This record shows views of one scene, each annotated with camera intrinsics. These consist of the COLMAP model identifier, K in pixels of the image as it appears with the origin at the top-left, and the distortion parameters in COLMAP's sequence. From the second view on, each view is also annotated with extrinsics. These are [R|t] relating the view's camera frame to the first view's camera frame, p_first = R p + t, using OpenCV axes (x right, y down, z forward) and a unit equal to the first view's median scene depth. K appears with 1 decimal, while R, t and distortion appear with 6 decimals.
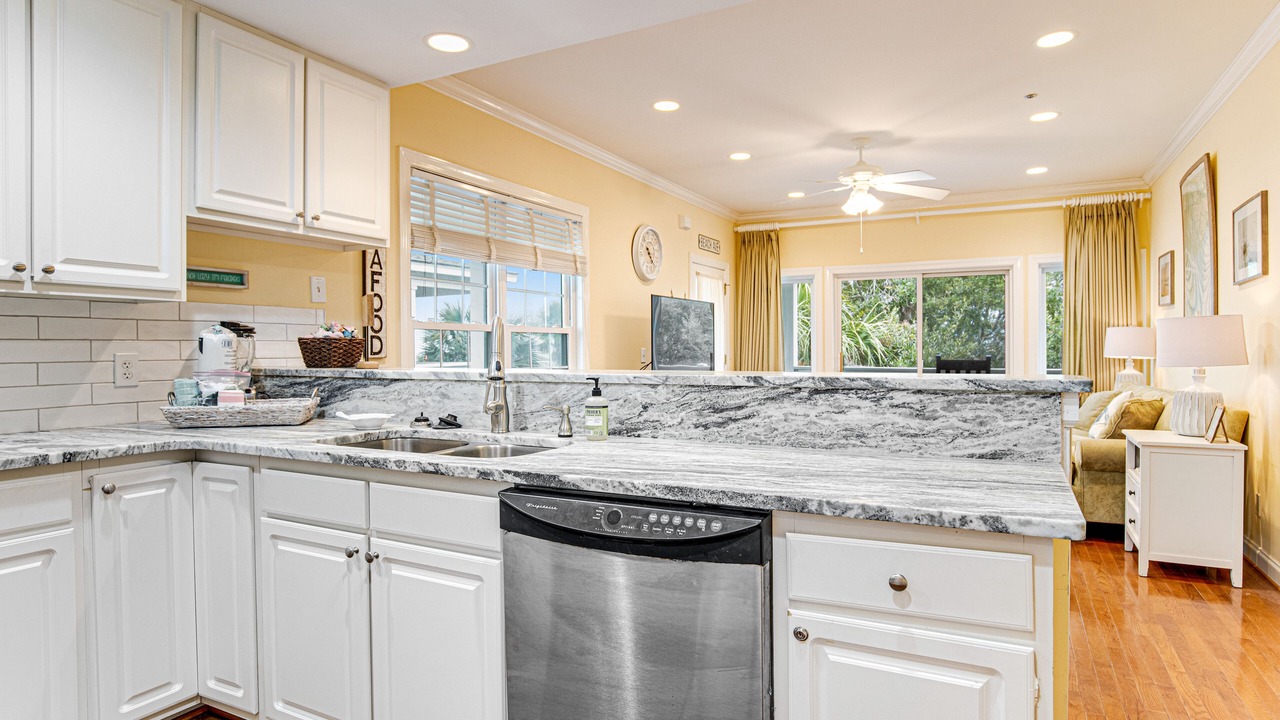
lens RADIAL K [[725.0, 0, 596.2], [0, 725.0, 351.5], [0, 0, 1]] dist [-0.021020, 0.000312]
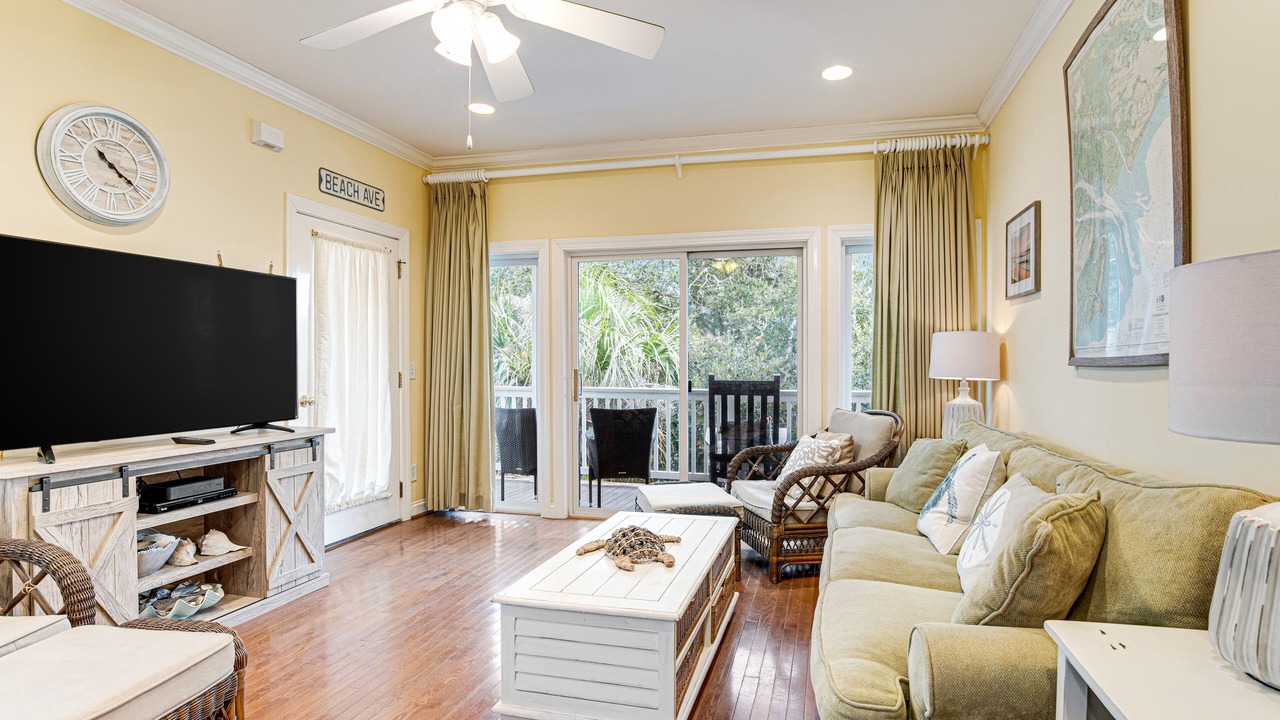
lens RADIAL K [[611.2, 0, 682.8], [0, 611.2, 364.3], [0, 0, 1]] dist [-0.020832, 0.000053]
pose [[0.961077, 0.001543, 0.276276, 0.340996], [-0.001419, 0.999999, -0.000647, -0.003986], [-0.276276, 0.000230, 0.961078, 0.532494]]
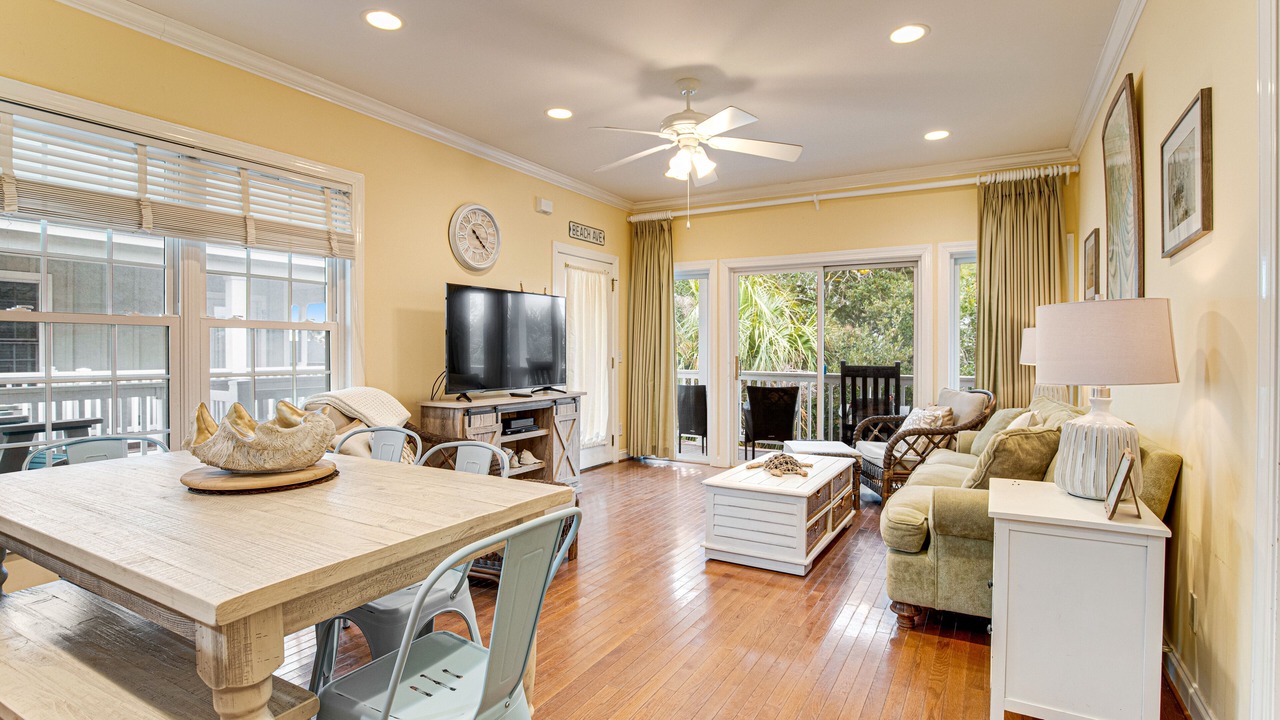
lens RADIAL K [[616.5, 0, 644.5], [0, 616.5, 353.7], [0, 0, 1]] dist [-0.027694, -0.000030]
pose [[0.999883, 0.006758, -0.013724, 0.288905], [-0.006752, 0.999977, 0.000425, -0.001713], [0.013727, -0.000332, 0.999906, 0.297800]]
